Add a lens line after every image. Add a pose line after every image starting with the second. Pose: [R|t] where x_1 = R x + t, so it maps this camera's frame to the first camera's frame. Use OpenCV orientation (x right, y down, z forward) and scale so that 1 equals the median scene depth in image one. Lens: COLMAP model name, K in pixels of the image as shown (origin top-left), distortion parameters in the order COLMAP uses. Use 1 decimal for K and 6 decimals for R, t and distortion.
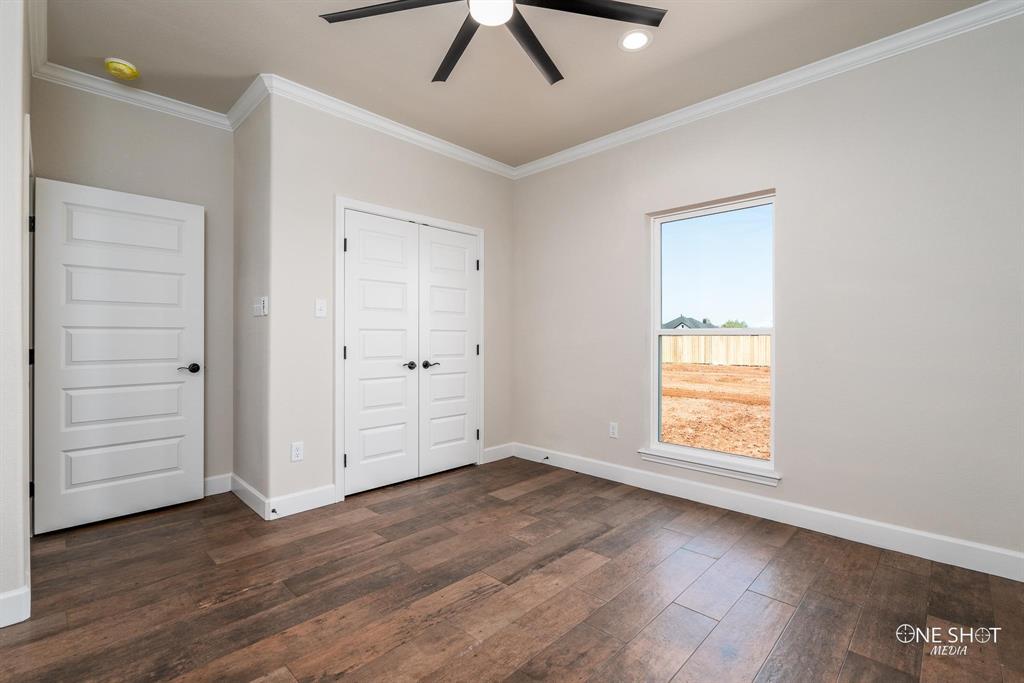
lens RADIAL K [[461.8, 0, 501.9], [0, 461.8, 340.3], [0, 0, 1]] dist [-0.001010, -0.000379]
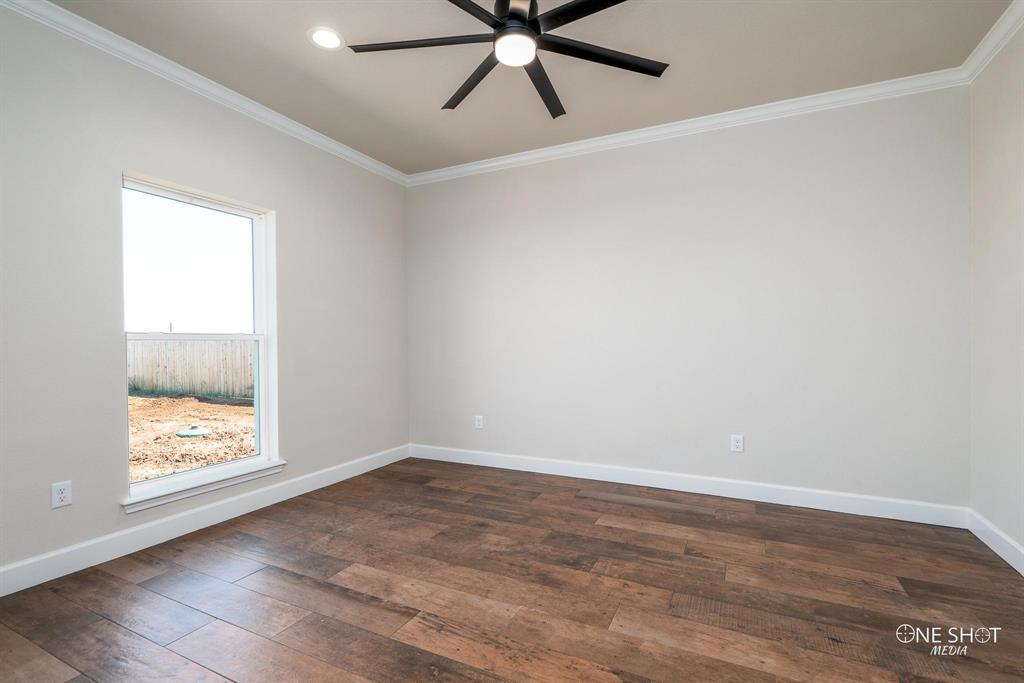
lens RADIAL K [[461.8, 0, 508.3], [0, 461.8, 343.8], [0, 0, 1]] dist [-0.001010, -0.000379]
pose [[-0.290700, -0.005397, 0.956799, -0.870093], [0.011949, 0.999886, 0.009270, 0.002263], [-0.956740, 0.014128, -0.290602, 1.059272]]
